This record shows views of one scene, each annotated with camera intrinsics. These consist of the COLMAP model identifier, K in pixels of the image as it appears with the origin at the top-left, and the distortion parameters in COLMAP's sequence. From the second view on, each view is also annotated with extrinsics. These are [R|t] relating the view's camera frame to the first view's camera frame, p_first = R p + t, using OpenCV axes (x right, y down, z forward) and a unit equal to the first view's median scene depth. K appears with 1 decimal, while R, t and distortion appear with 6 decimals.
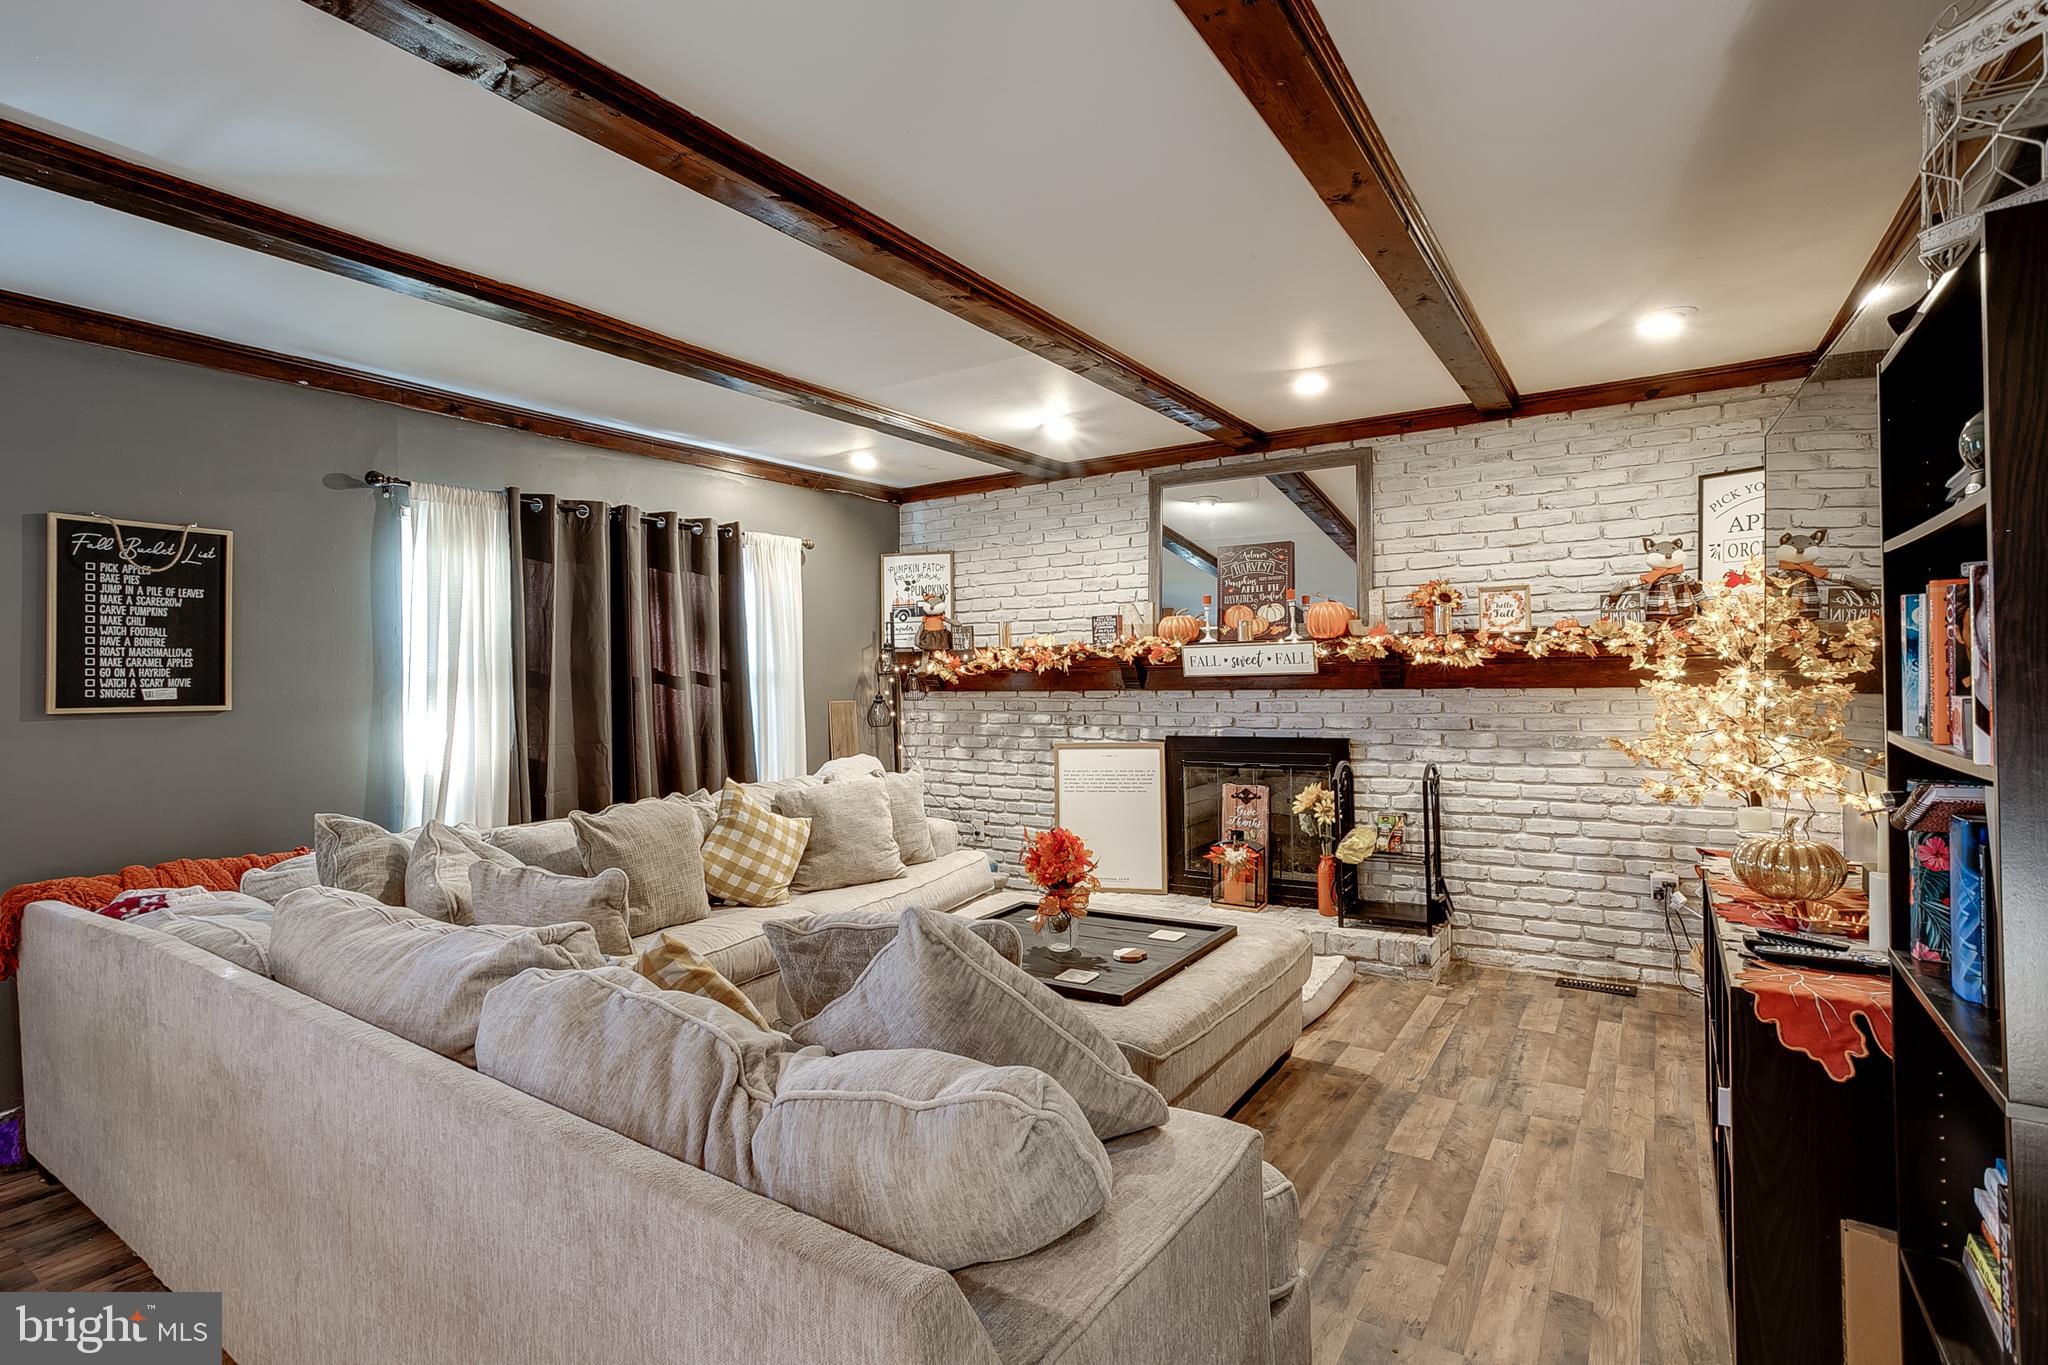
lens RADIAL K [[984.6, 0, 1026.9], [0, 984.6, 663.7], [0, 0, 1]] dist [0.001164, 0.000731]
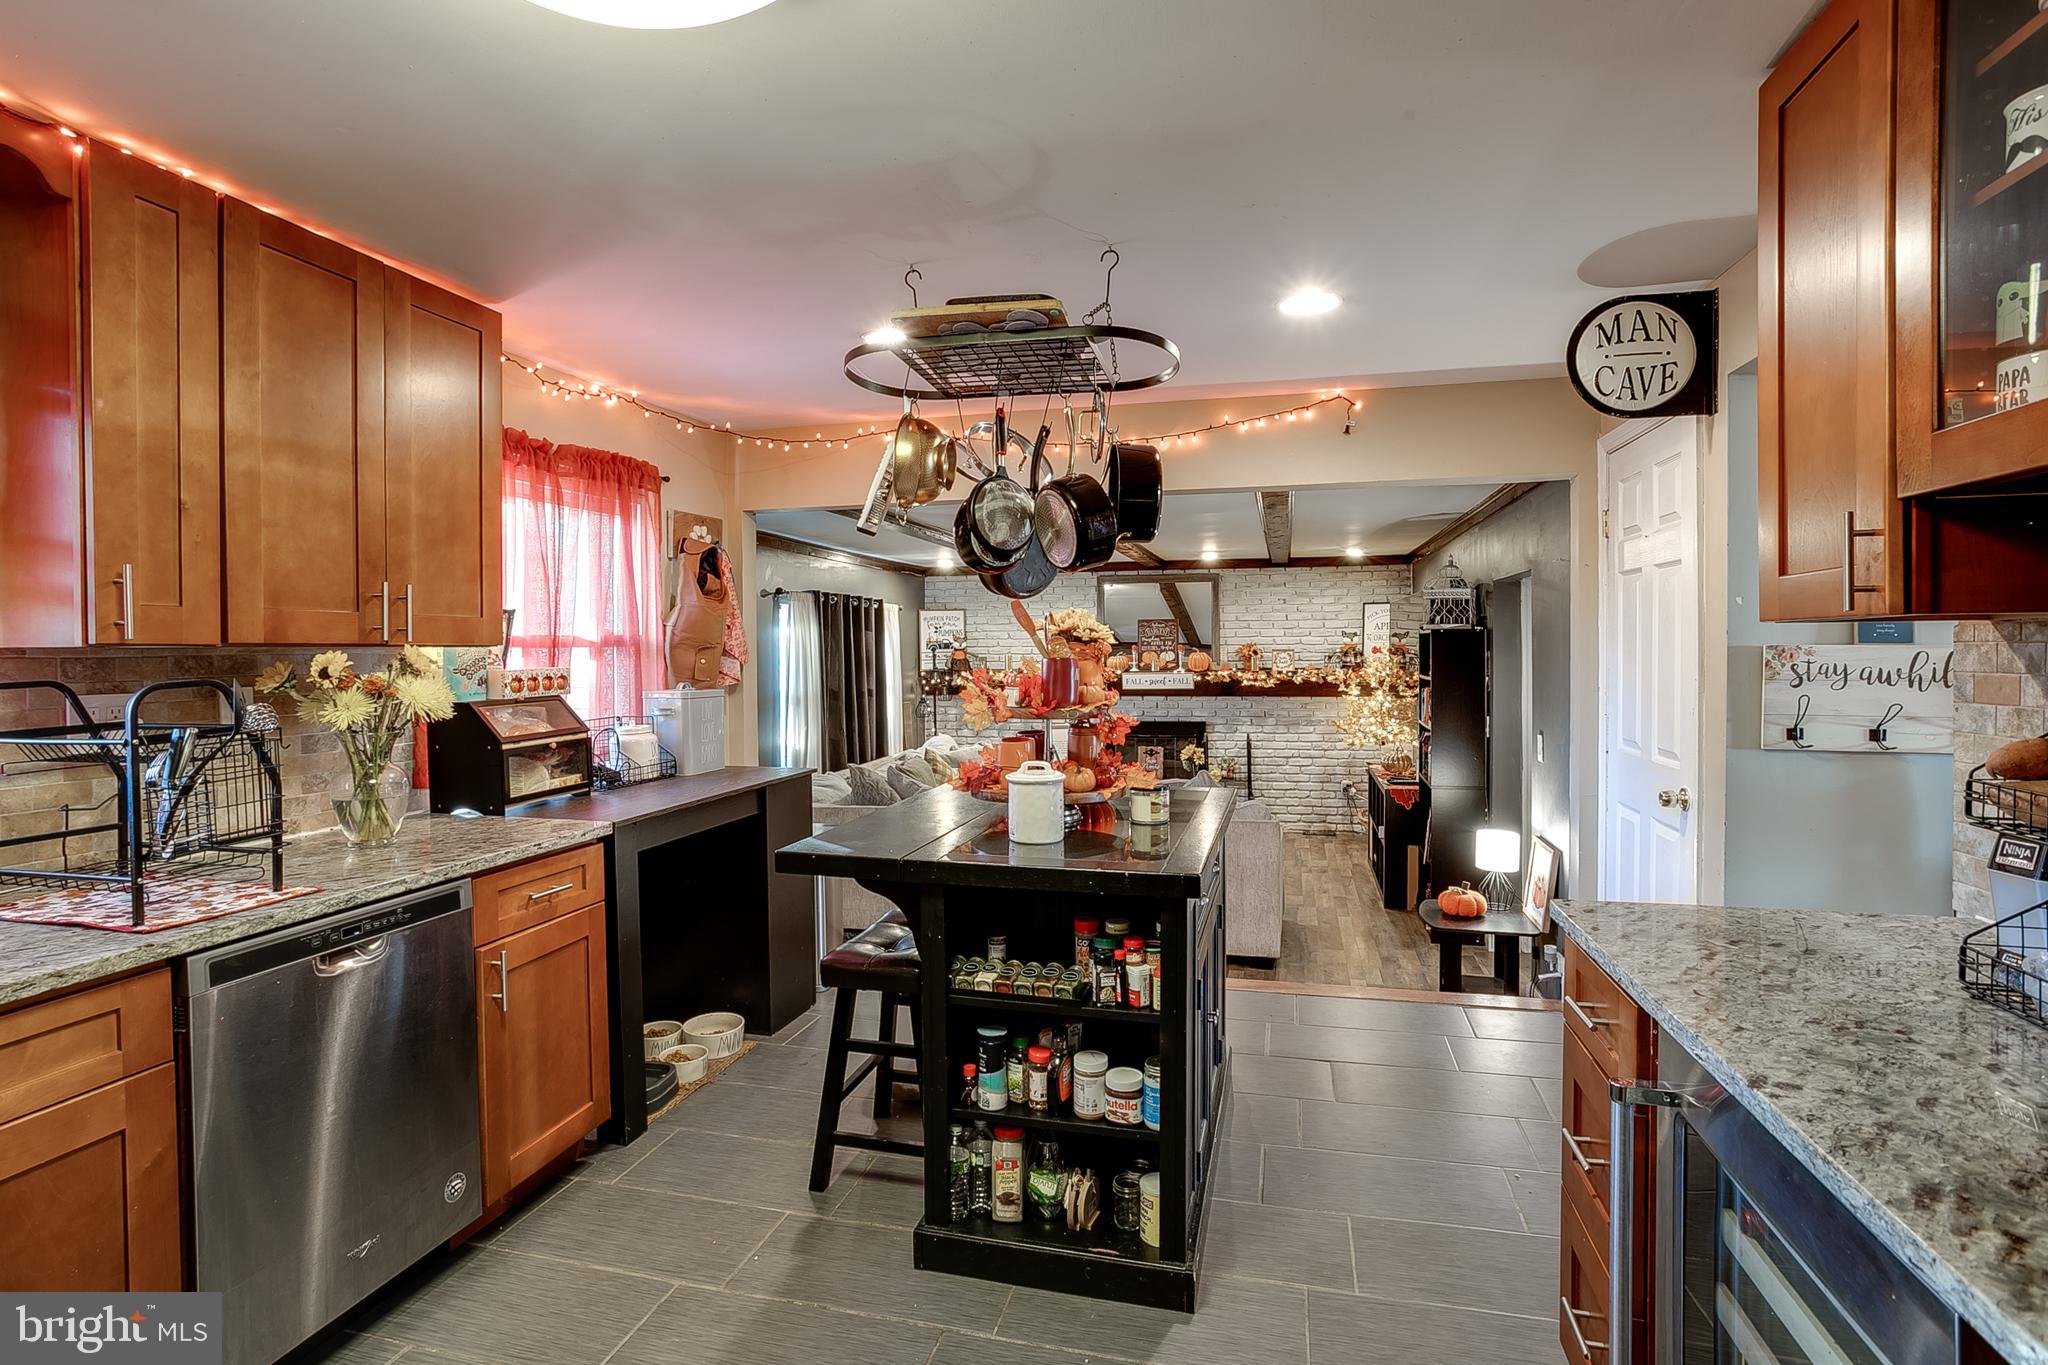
lens RADIAL K [[1014.5, 0, 1027.2], [0, 1014.5, 656.5], [0, 0, 1]] dist [-0.000824, 0.000165]
pose [[0.950212, 0.006815, 0.311528, -0.698148], [-0.011108, 0.999866, 0.012010, -0.080305], [-0.311405, -0.014873, 0.950161, -0.876331]]
